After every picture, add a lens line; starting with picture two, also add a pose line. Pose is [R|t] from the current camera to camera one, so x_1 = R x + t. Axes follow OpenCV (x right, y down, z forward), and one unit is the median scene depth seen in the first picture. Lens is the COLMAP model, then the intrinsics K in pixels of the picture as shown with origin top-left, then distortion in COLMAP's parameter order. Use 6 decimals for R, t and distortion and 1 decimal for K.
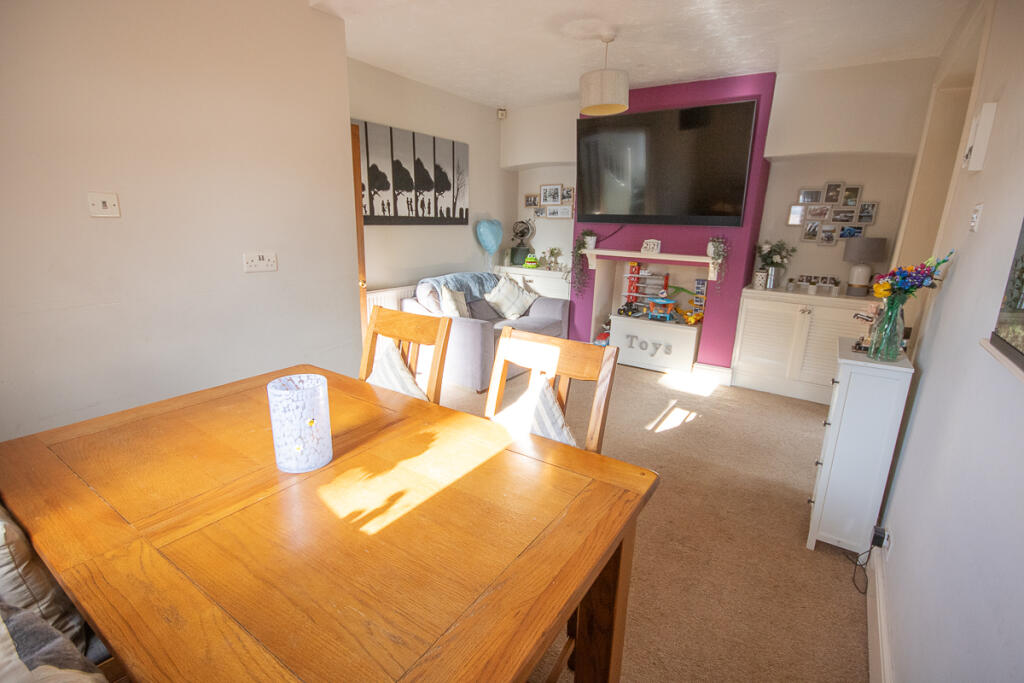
lens RADIAL K [[471.1, 0, 516.3], [0, 471.1, 338.1], [0, 0, 1]] dist [0.001919, -0.009733]
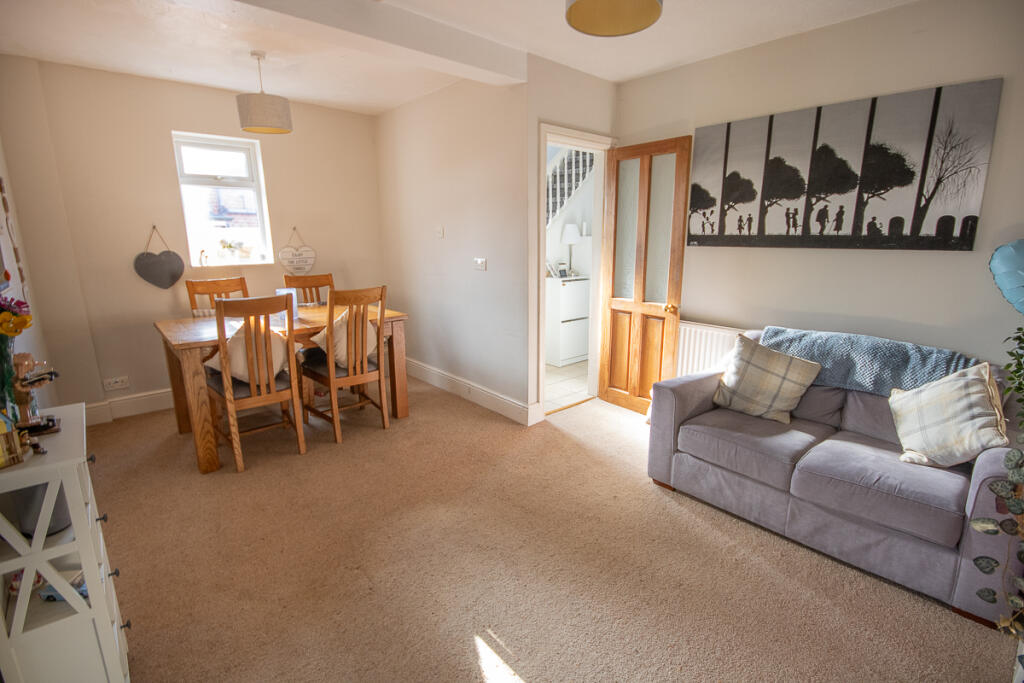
lens RADIAL K [[471.1, 0, 516.3], [0, 471.1, 338.1], [0, 0, 1]] dist [0.001919, -0.009733]
pose [[-0.251706, 0.186297, -0.949704, 0.552488], [-0.241639, 0.938122, 0.248068, -0.191908], [0.937152, 0.291926, -0.191114, 0.804296]]
